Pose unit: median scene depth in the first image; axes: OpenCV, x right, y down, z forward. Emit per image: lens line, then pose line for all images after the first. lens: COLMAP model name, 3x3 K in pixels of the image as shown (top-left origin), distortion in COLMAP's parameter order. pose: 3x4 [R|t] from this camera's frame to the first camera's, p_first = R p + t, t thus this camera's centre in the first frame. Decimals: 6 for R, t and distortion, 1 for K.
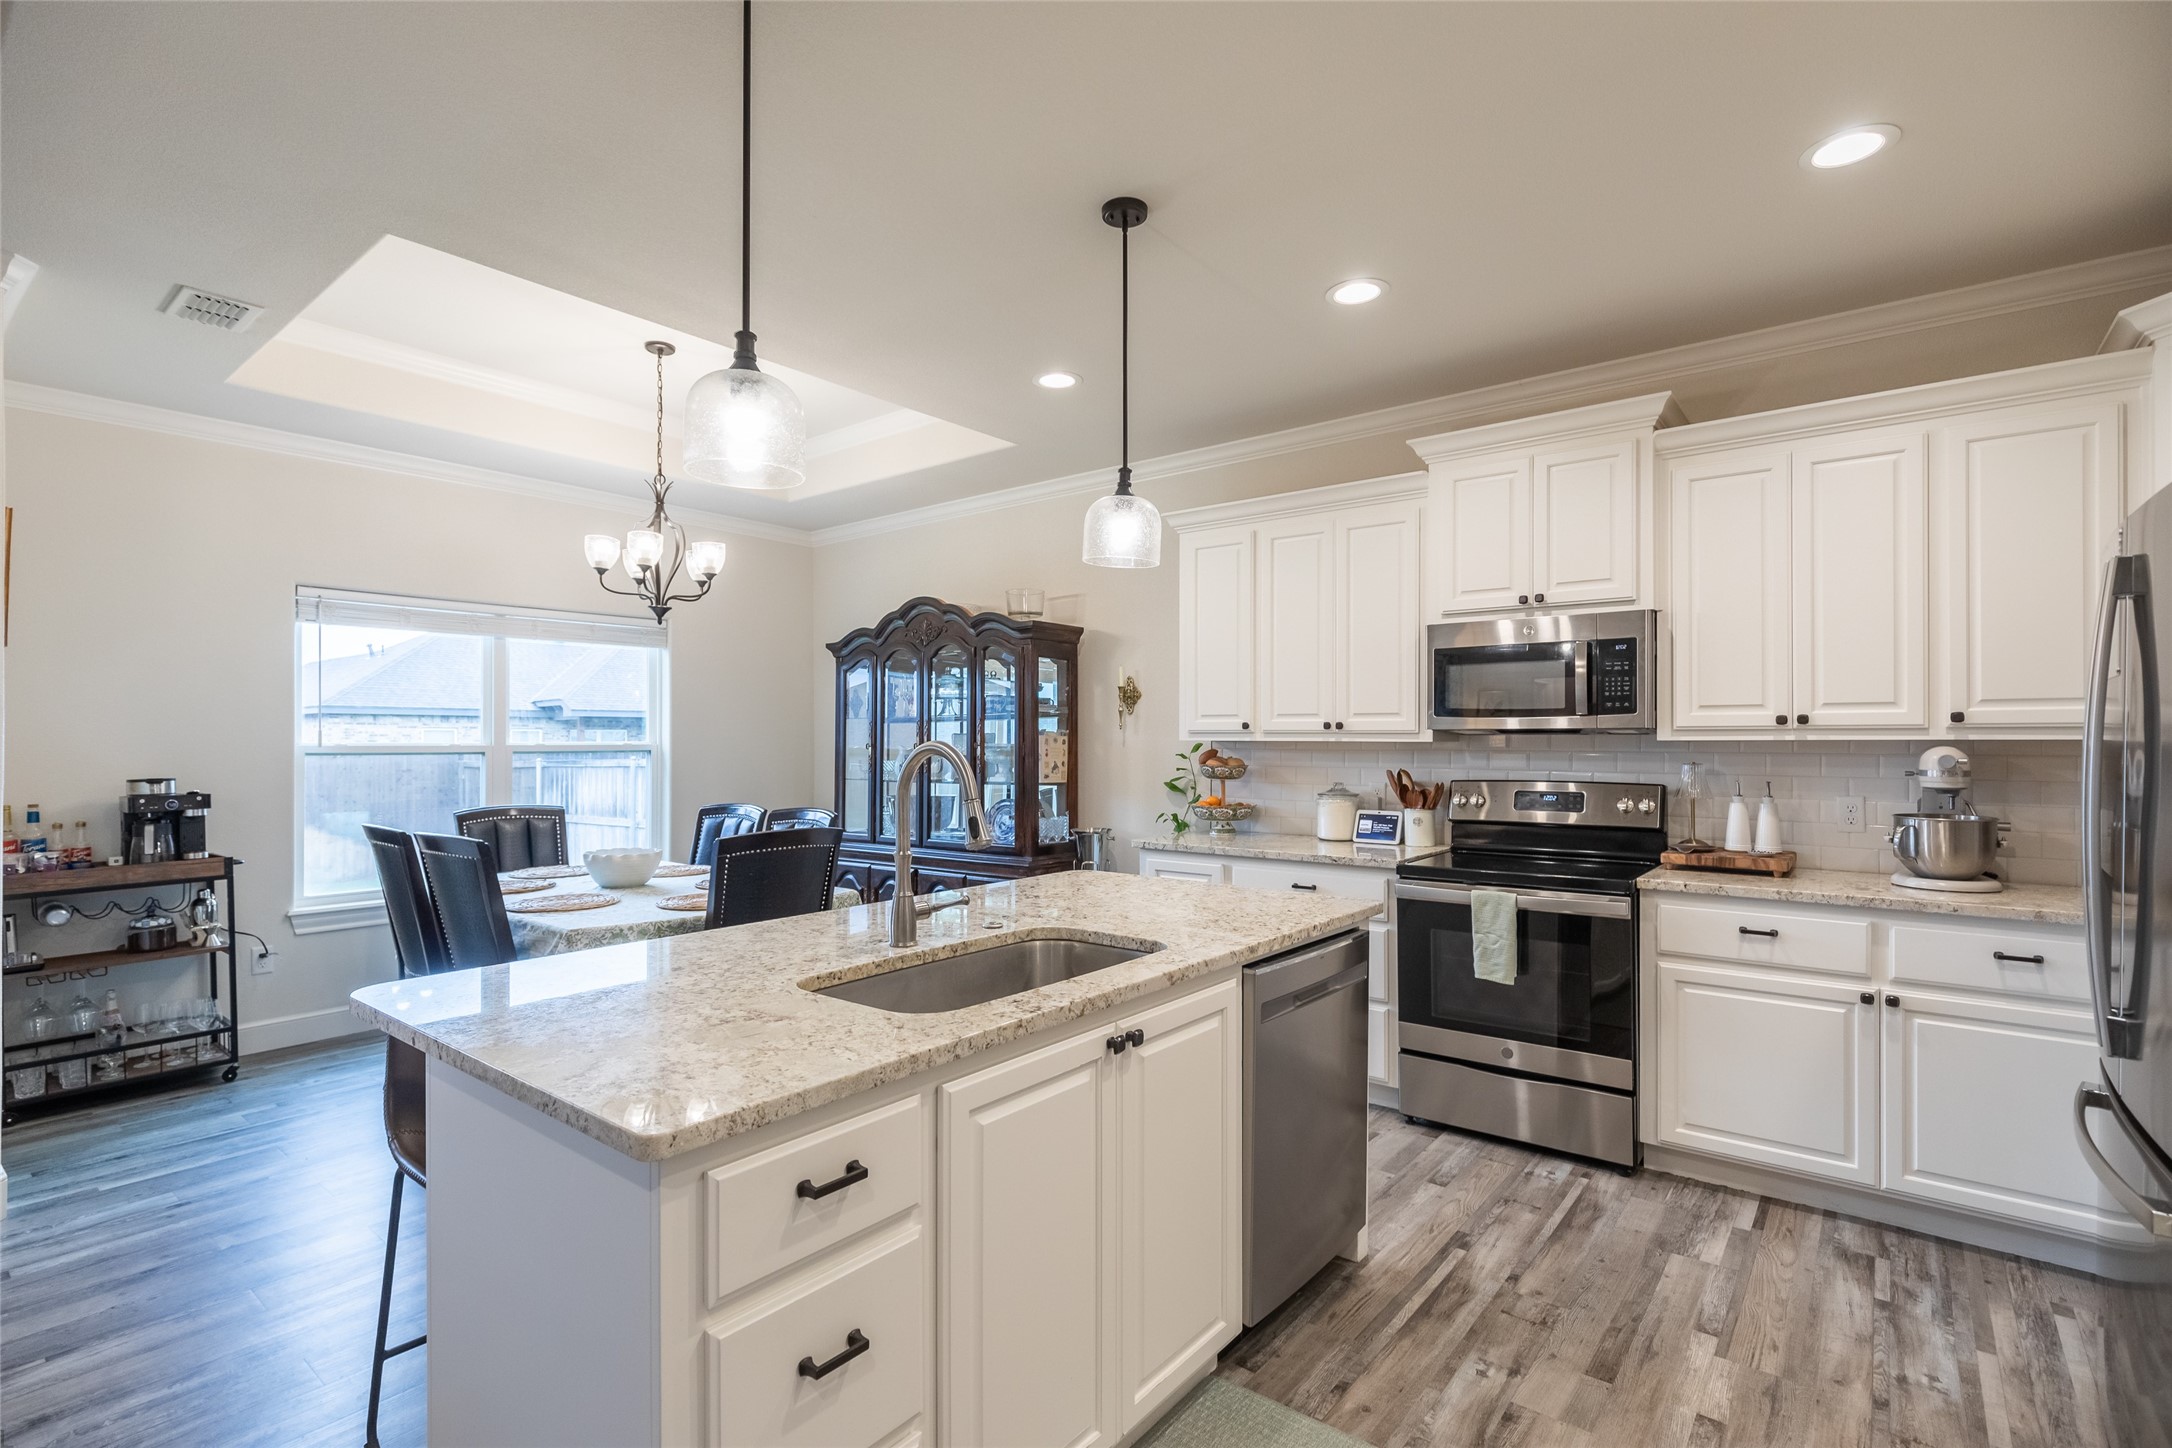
lens RADIAL K [[1018.2, 0, 1088.7], [0, 1018.2, 737.7], [0, 0, 1]] dist [-0.001310, -0.000235]
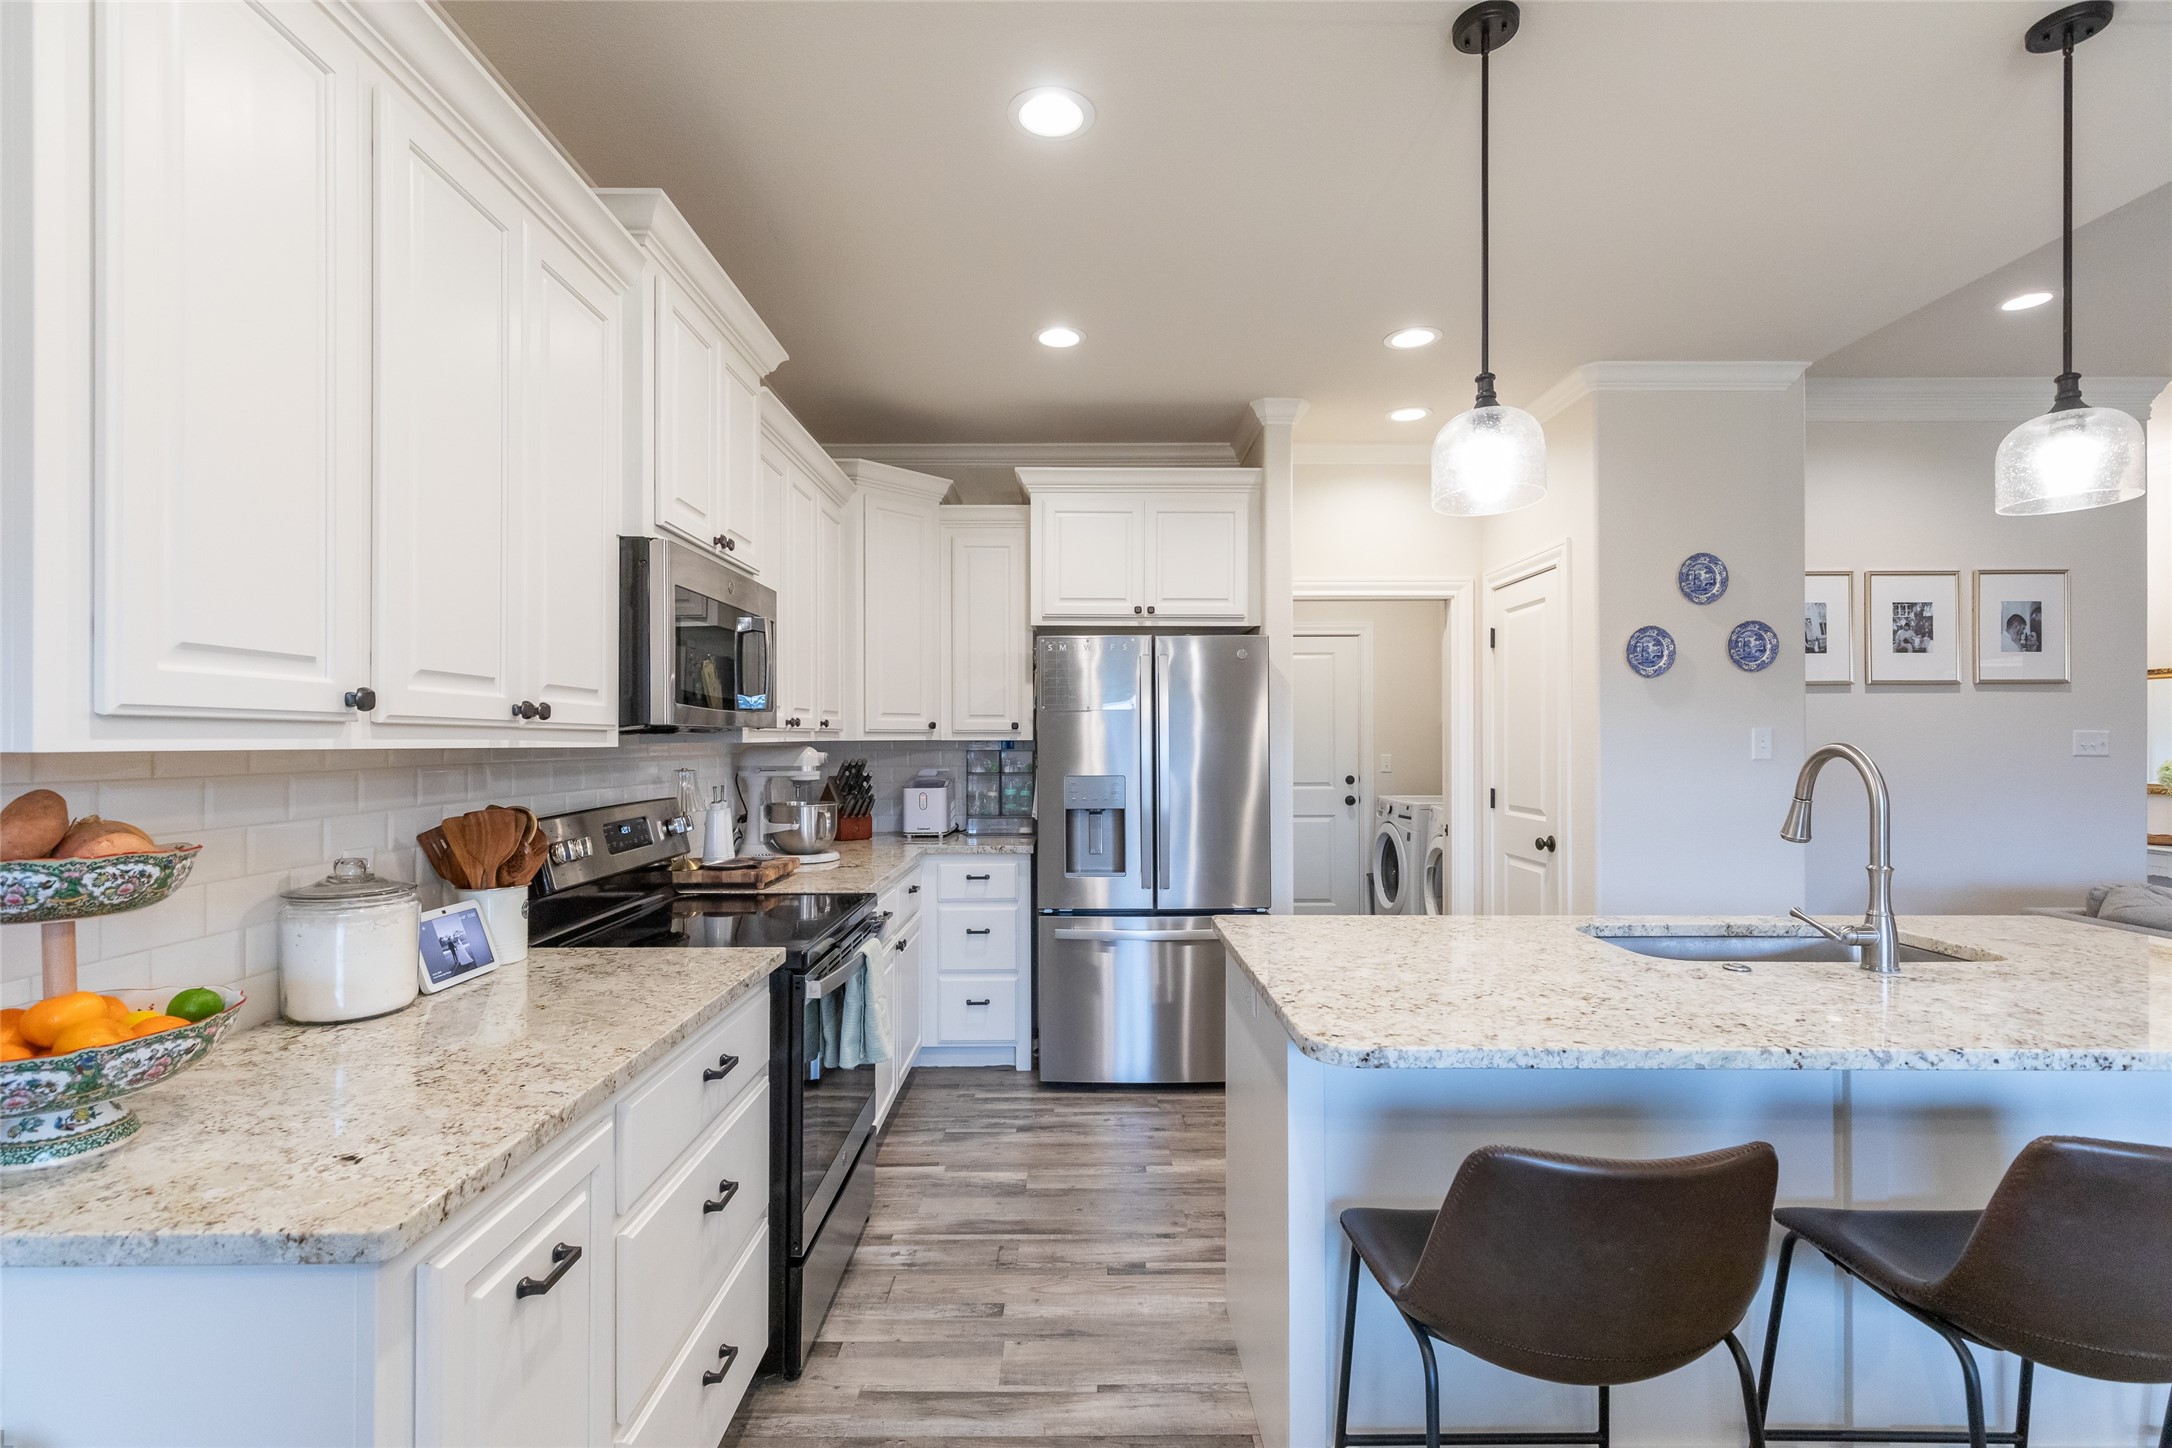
lens RADIAL K [[974.8, 0, 1089.0], [0, 974.8, 736.5], [0, 0, 1]] dist [0.007534, -0.001458]
pose [[-0.625793, 0.003423, 0.779982, -0.265686], [0.000875, 0.999993, -0.003687, 0.001127], [-0.779989, -0.001625, -0.625792, 1.312219]]
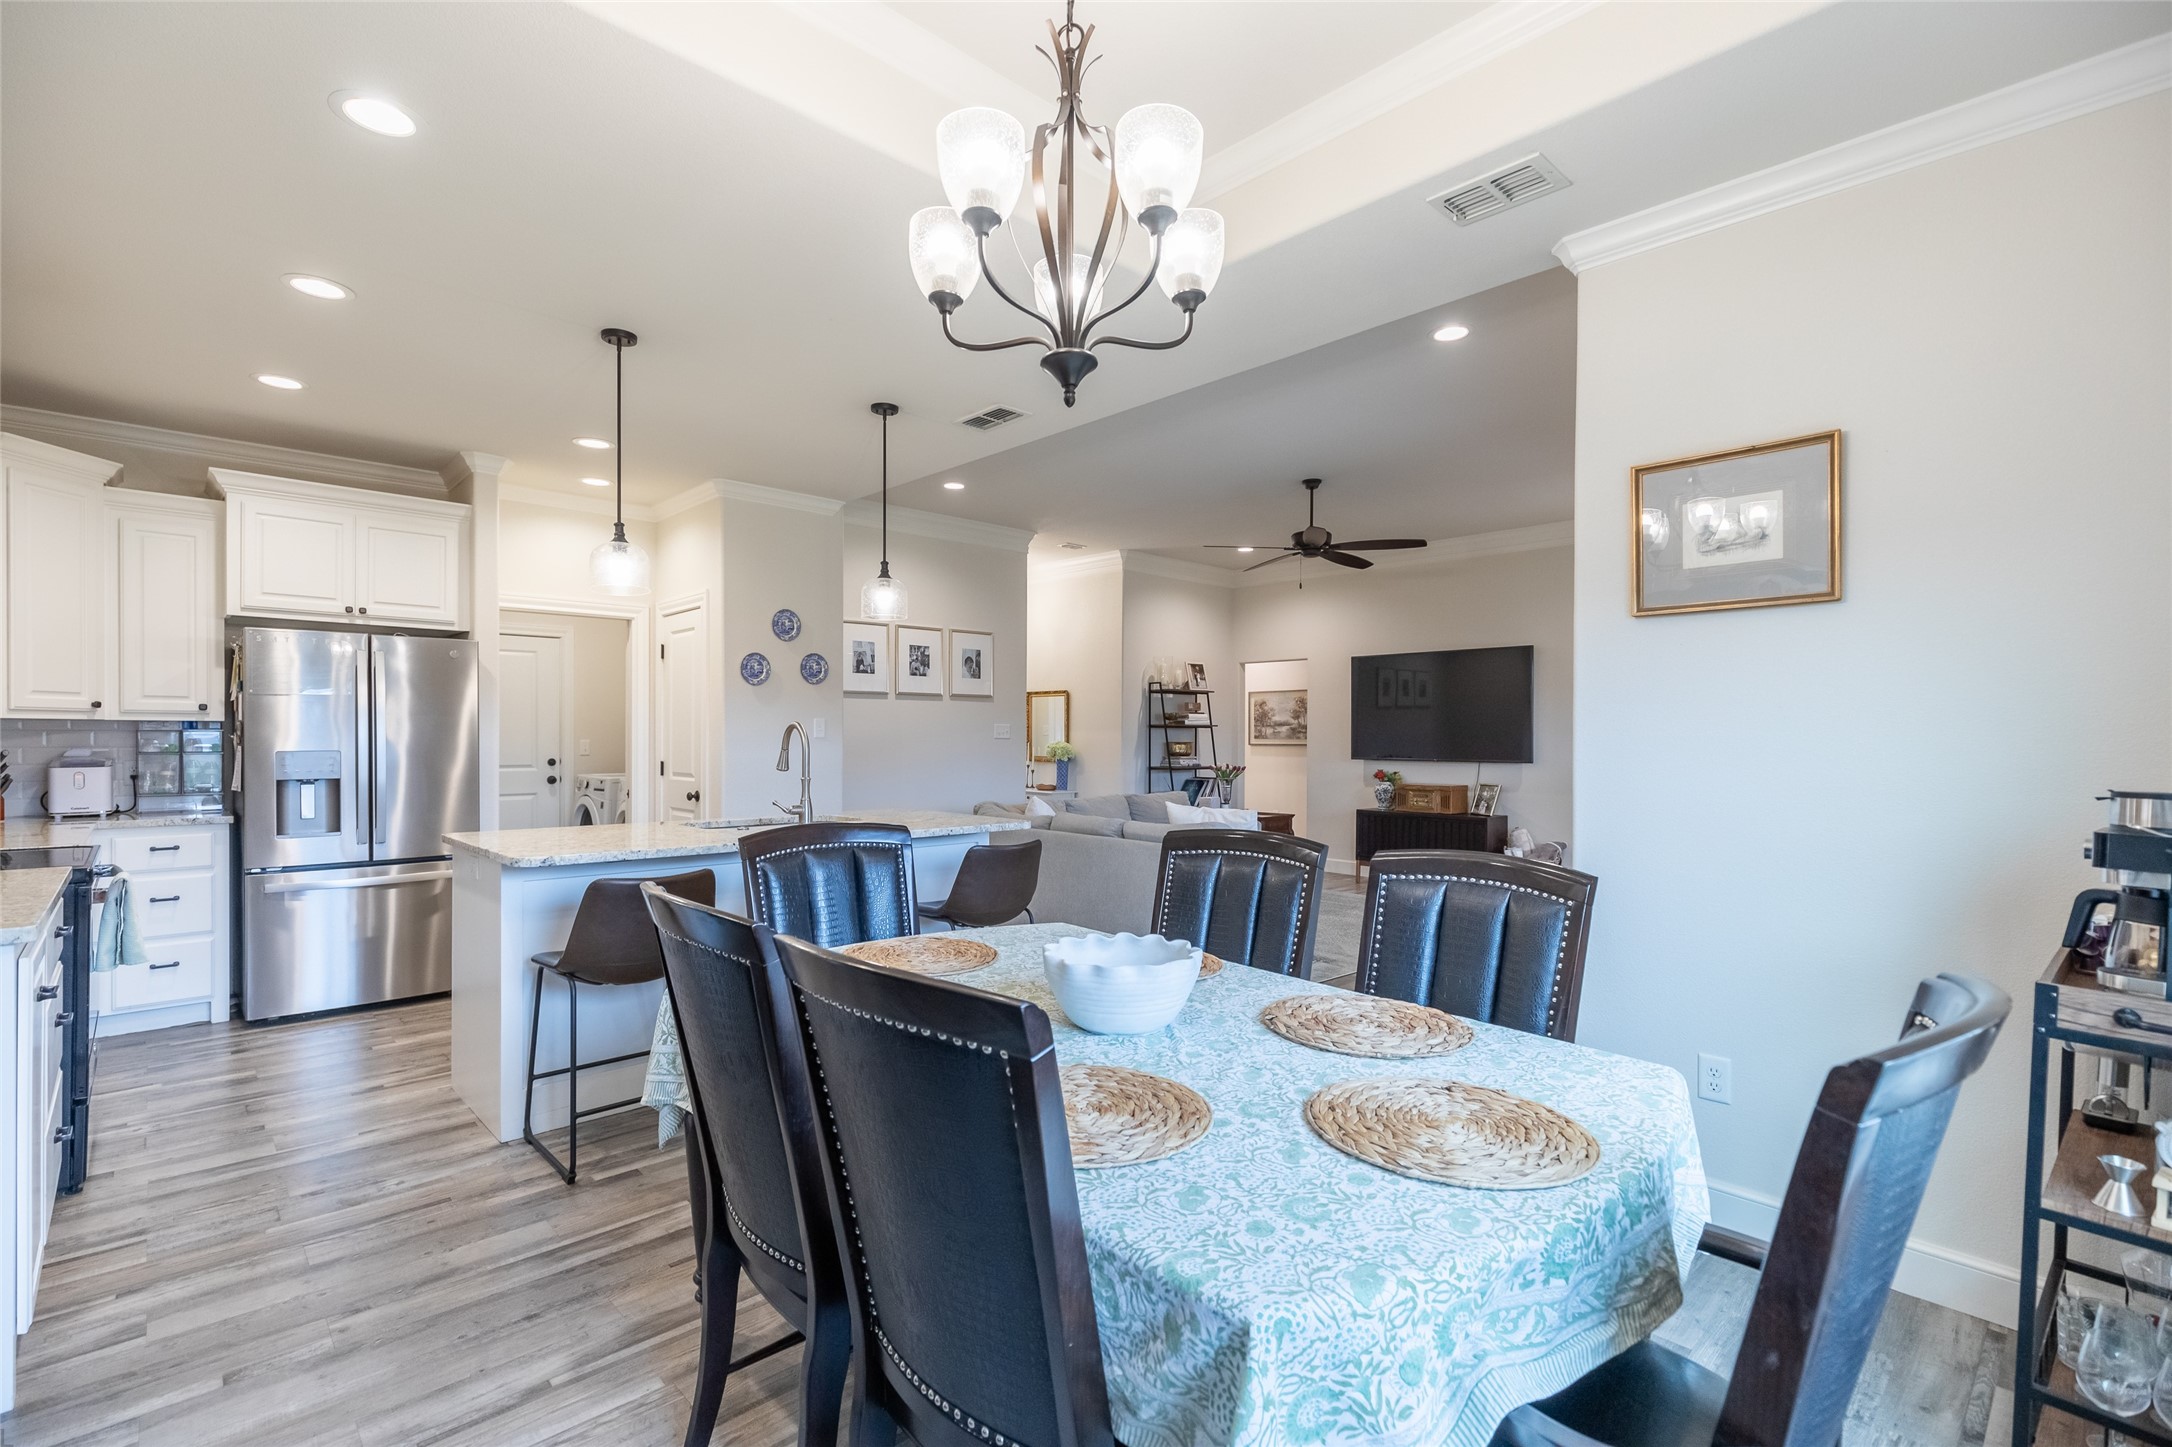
lens RADIAL K [[974.8, 0, 1059.8], [0, 974.8, 742.0], [0, 0, 1]] dist [0.007534, -0.001458]
pose [[-0.986909, -0.004355, 0.161220, -0.609998], [-0.003498, 0.999978, 0.005596, 0.019328], [-0.161241, 0.004958, -0.986903, 1.746627]]
